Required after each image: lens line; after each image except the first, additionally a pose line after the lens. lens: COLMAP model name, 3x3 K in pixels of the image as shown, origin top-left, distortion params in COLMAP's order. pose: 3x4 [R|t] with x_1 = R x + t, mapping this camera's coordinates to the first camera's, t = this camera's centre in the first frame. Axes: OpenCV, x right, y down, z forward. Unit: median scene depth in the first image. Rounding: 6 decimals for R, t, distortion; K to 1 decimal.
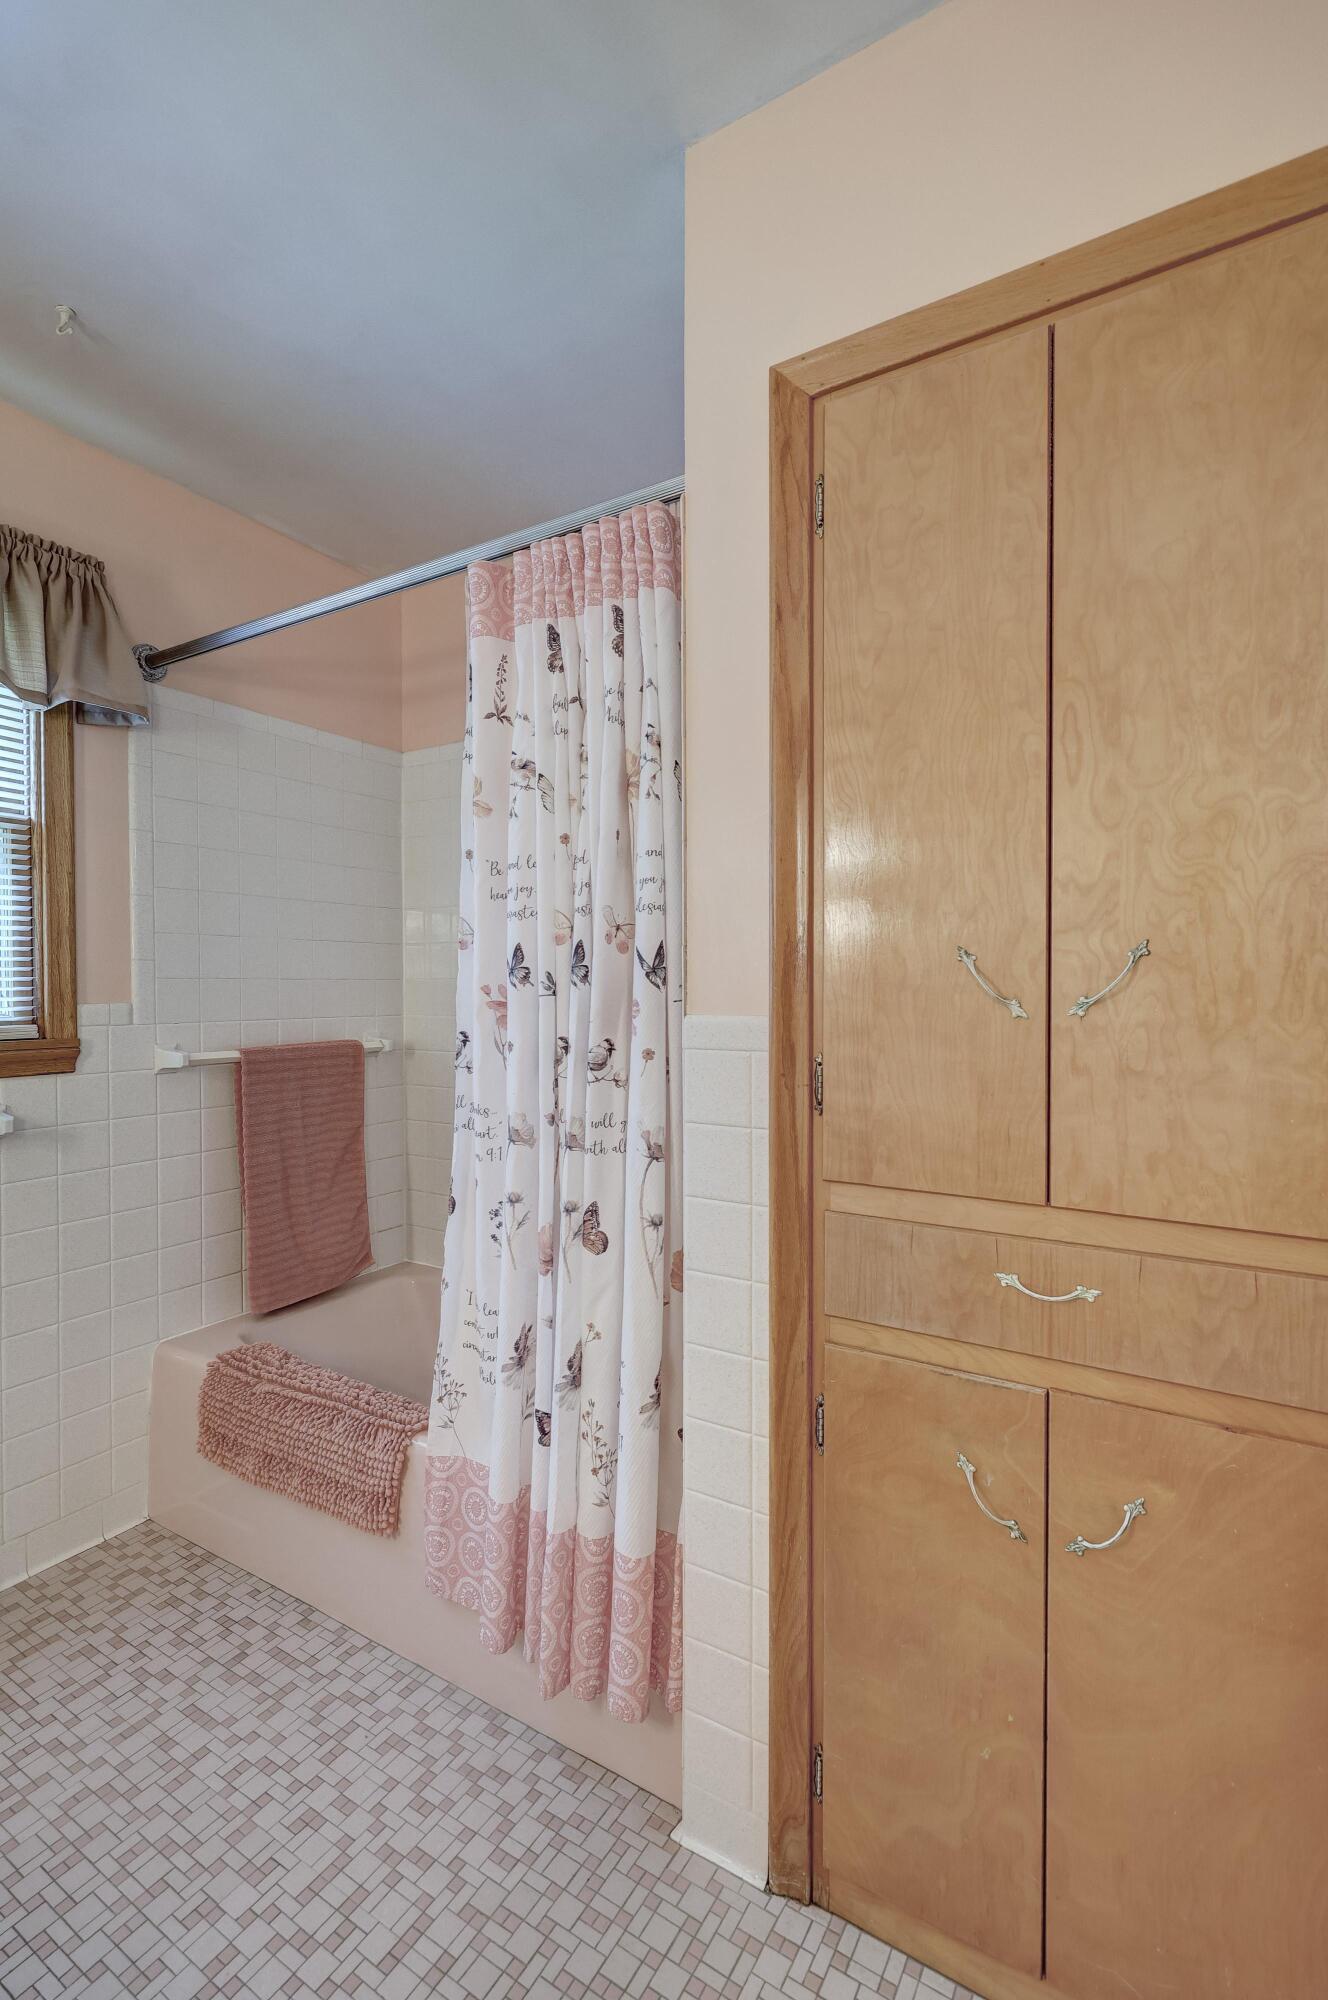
lens RADIAL K [[853.5, 0, 837.6], [0, 853.5, 1000.3], [0, 0, 1]] dist [0.002469, -0.000387]
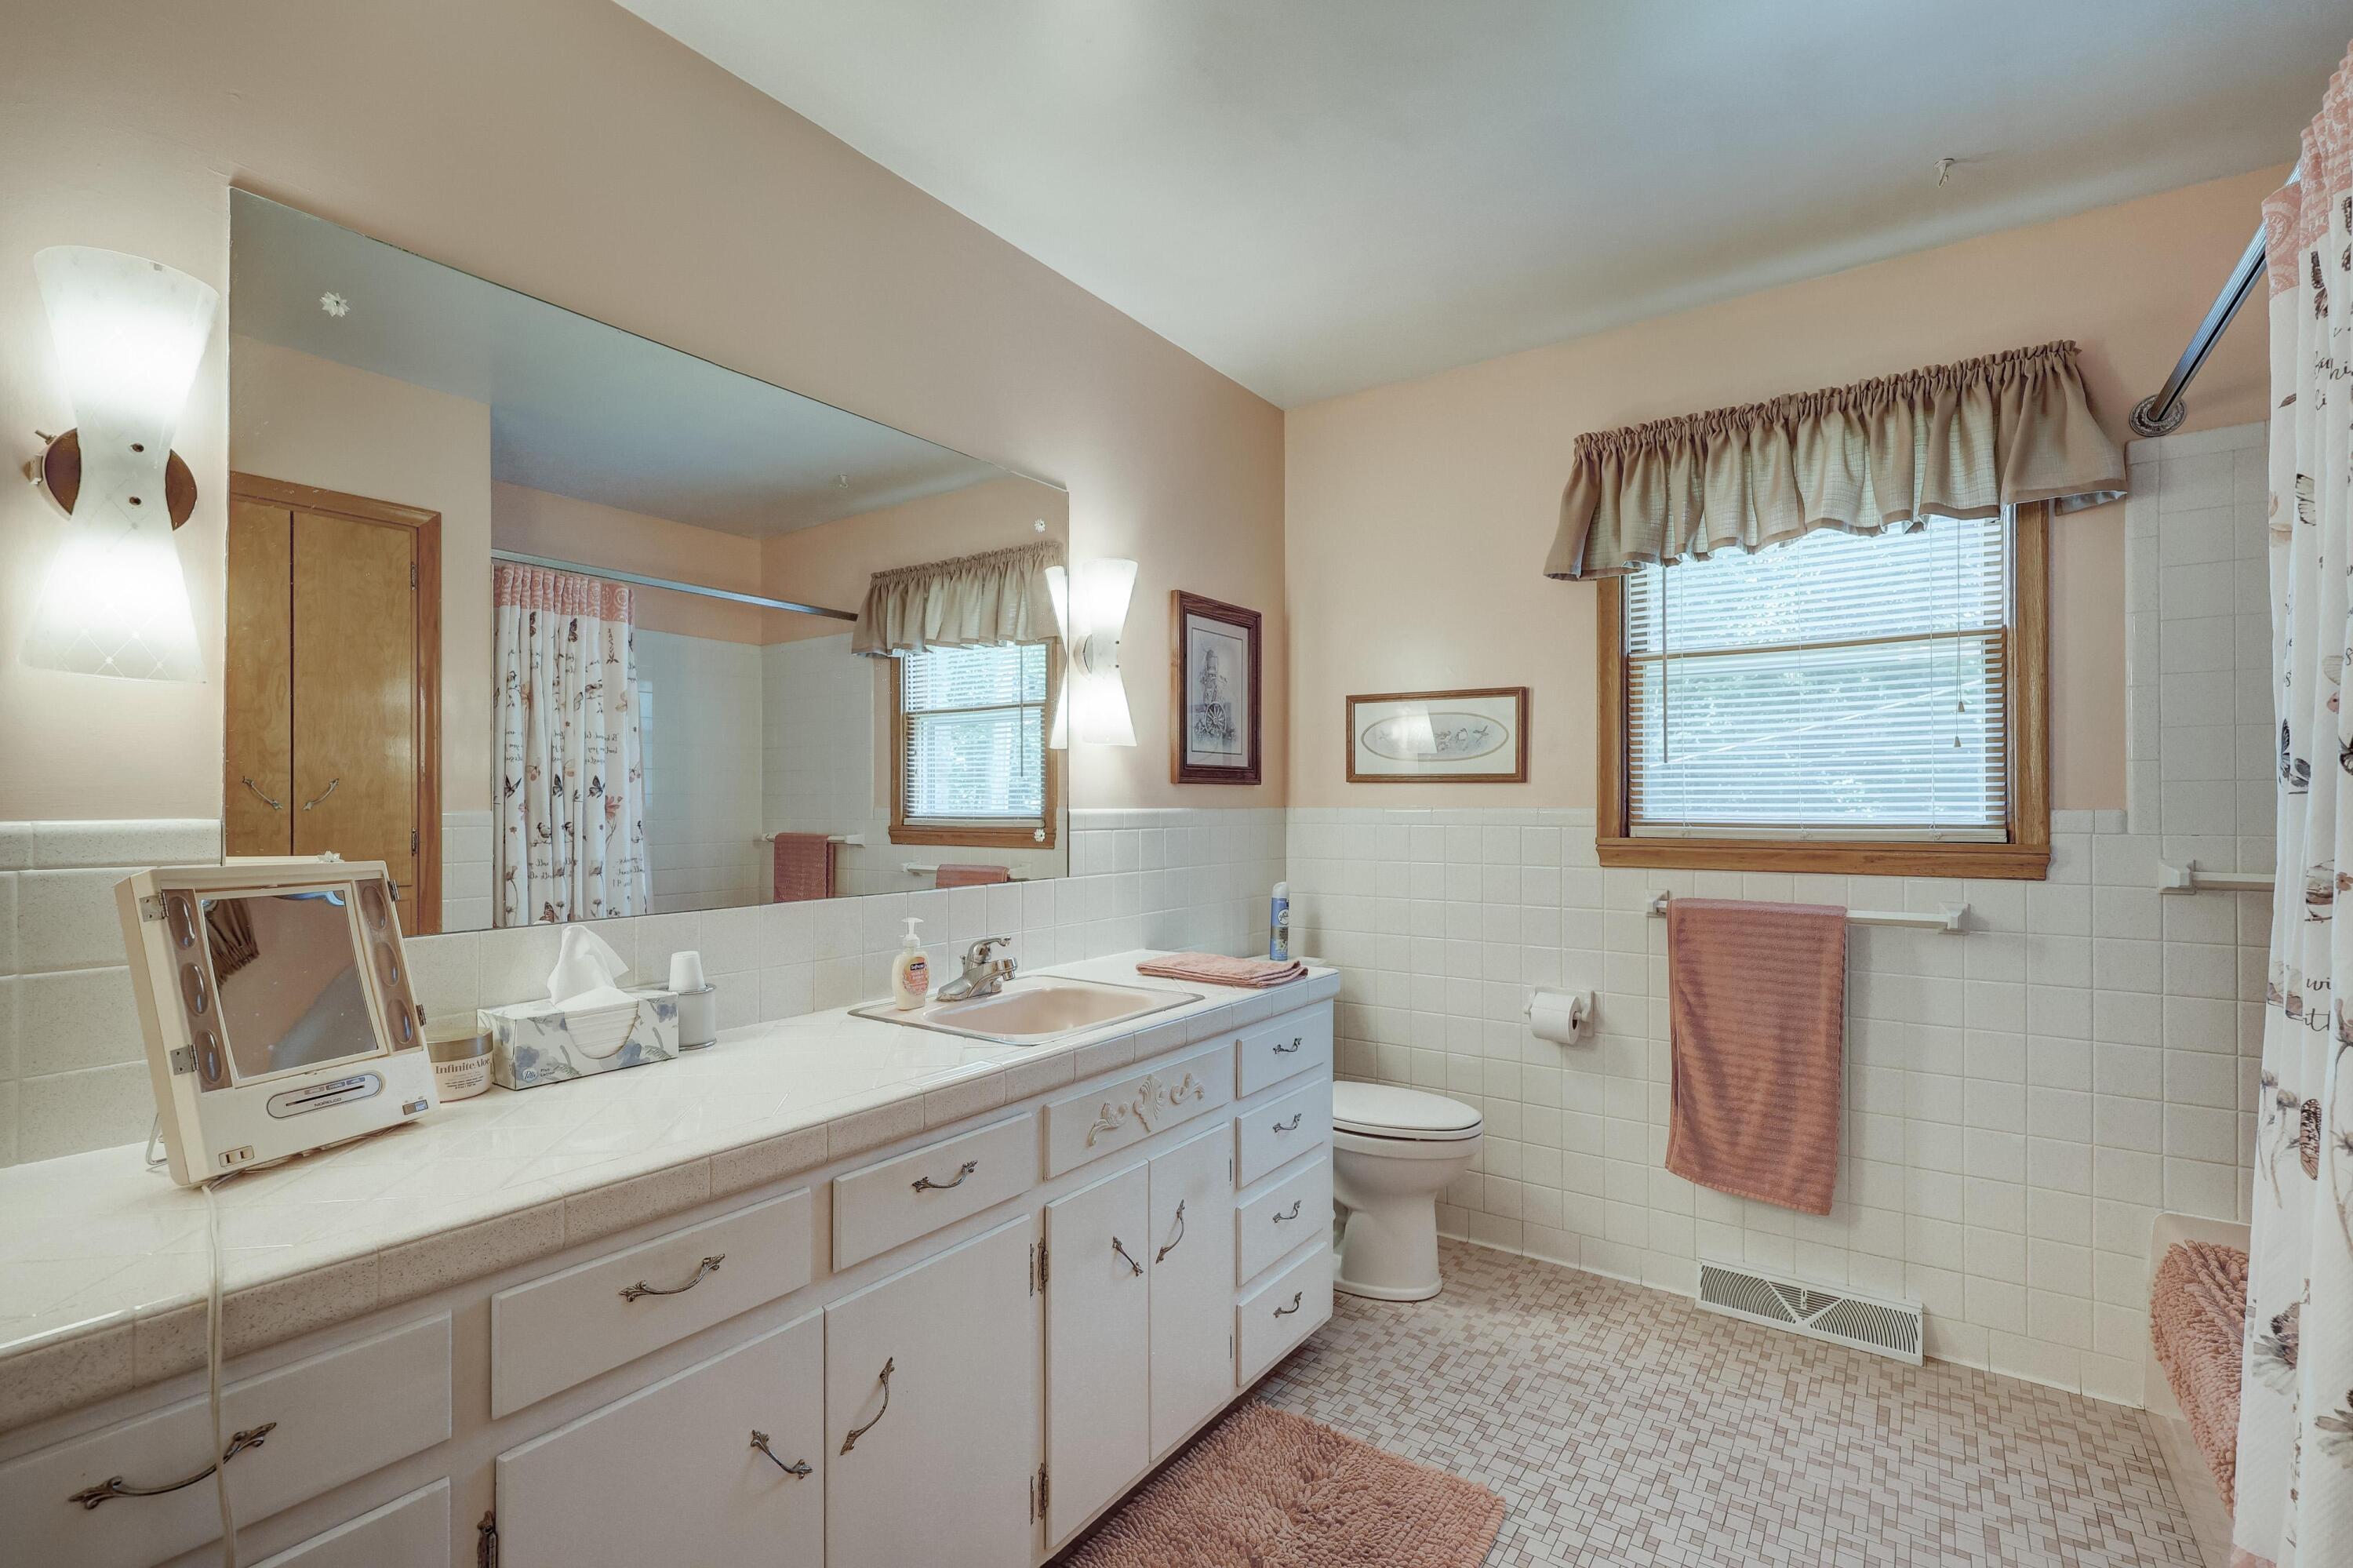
lens RADIAL K [[1051.8, 0, 1188.2], [0, 1051.8, 791.5], [0, 0, 1]] dist [0.001065, 0.000070]
pose [[-0.039692, -0.010440, -0.999157, 0.523526], [-0.011119, 0.999888, -0.010006, 0.010775], [0.999150, 0.010713, -0.039803, 0.133080]]
